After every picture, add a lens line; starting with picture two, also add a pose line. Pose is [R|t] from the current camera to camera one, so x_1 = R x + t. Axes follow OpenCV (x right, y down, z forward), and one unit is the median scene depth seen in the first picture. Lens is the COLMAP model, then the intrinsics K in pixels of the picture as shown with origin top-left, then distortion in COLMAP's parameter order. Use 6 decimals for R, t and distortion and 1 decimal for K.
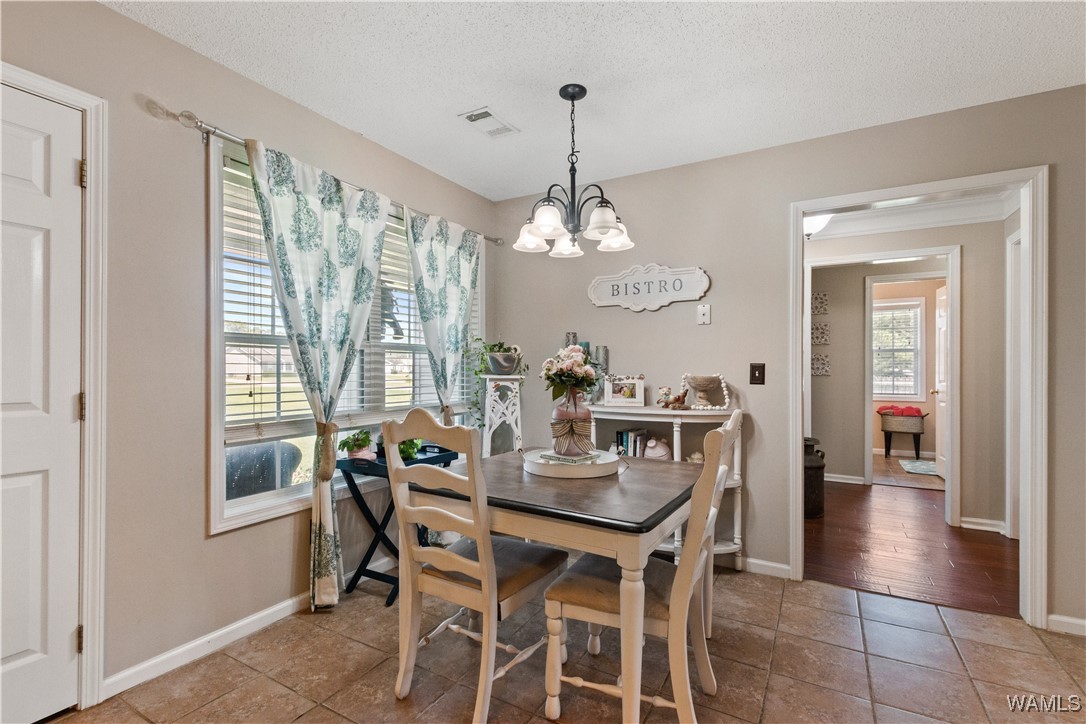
lens RADIAL K [[499.2, 0, 537.5], [0, 499.2, 365.1], [0, 0, 1]] dist [0.008816, -0.000745]
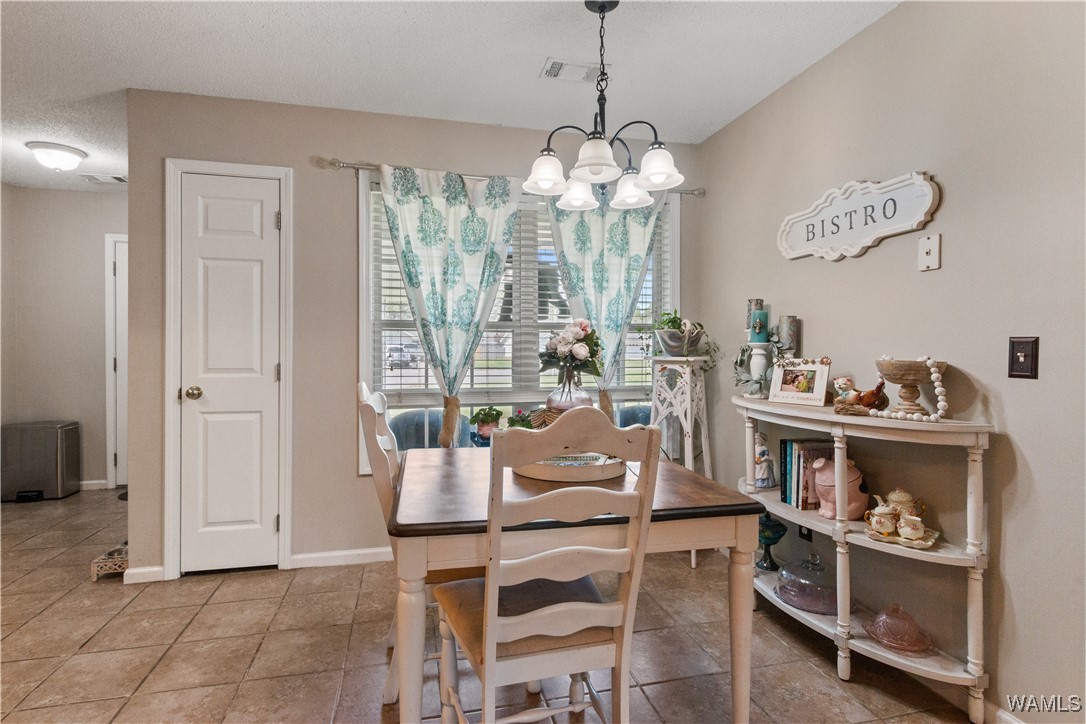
lens RADIAL K [[547.2, 0, 539.4], [0, 547.2, 349.7], [0, 0, 1]] dist [0.005361, -0.000280]
pose [[0.685172, 0.000479, -0.728381, 0.544986], [0.003325, 0.999987, 0.003786, 0.005906], [0.728374, -0.005016, 0.685162, 0.275371]]
